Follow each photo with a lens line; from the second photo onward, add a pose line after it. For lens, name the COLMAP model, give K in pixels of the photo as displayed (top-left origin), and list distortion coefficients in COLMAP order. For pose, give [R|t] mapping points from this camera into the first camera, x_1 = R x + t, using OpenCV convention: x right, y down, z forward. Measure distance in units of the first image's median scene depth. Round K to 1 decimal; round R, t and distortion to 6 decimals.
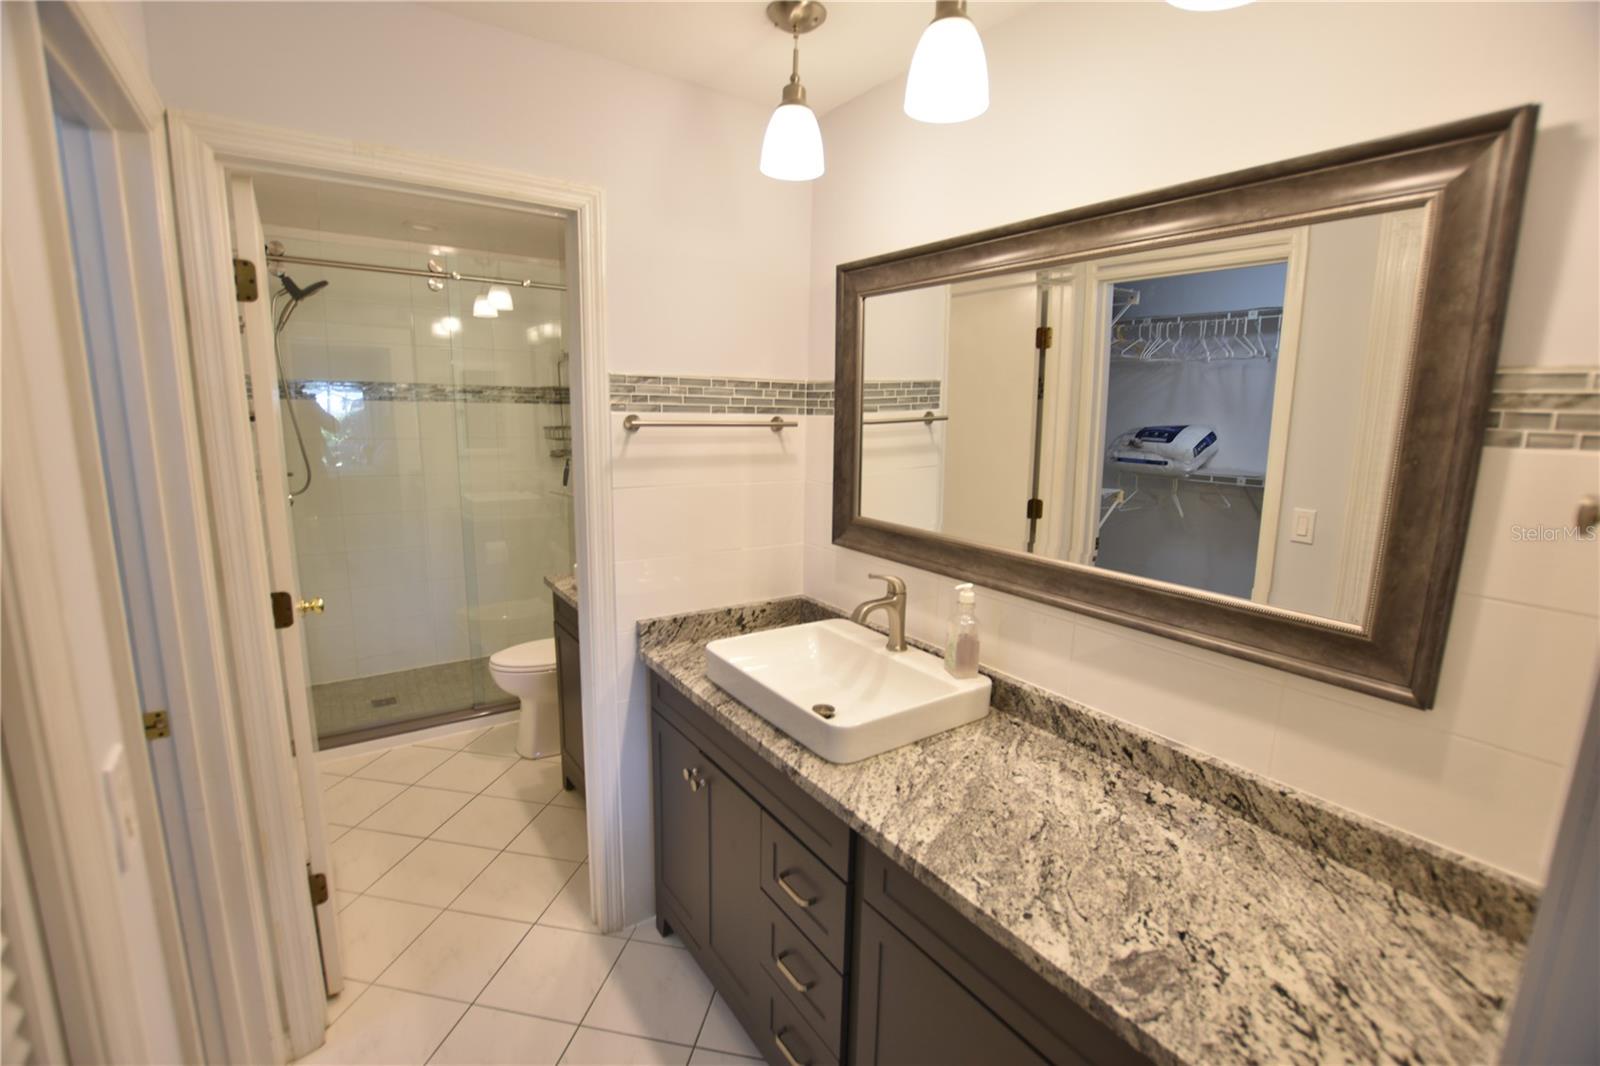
lens RADIAL K [[706.9, 0, 811.5], [0, 706.9, 536.8], [0, 0, 1]] dist [-0.031806, 0.003920]
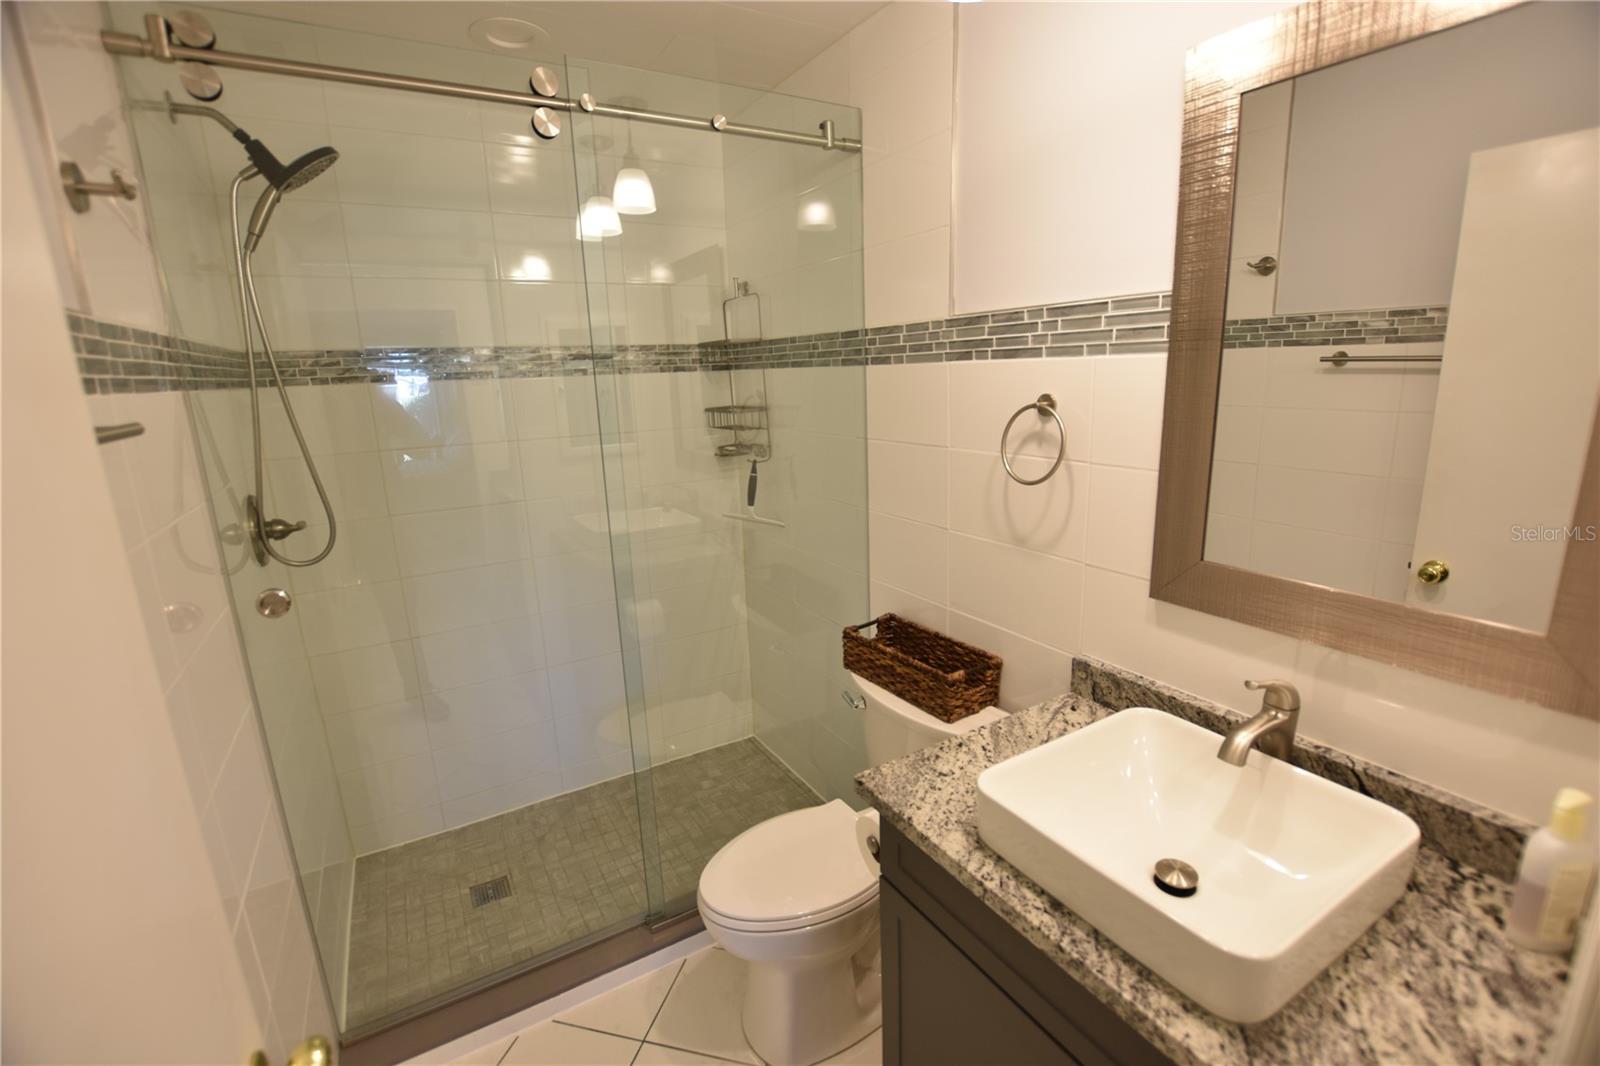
lens RADIAL K [[706.9, 0, 811.5], [0, 706.9, 536.8], [0, 0, 1]] dist [-0.031806, 0.003920]
pose [[0.995783, -0.037016, -0.083937, -0.247092], [0.041446, 0.997804, 0.051664, -0.074464], [0.081841, -0.054925, 0.995131, 0.396609]]
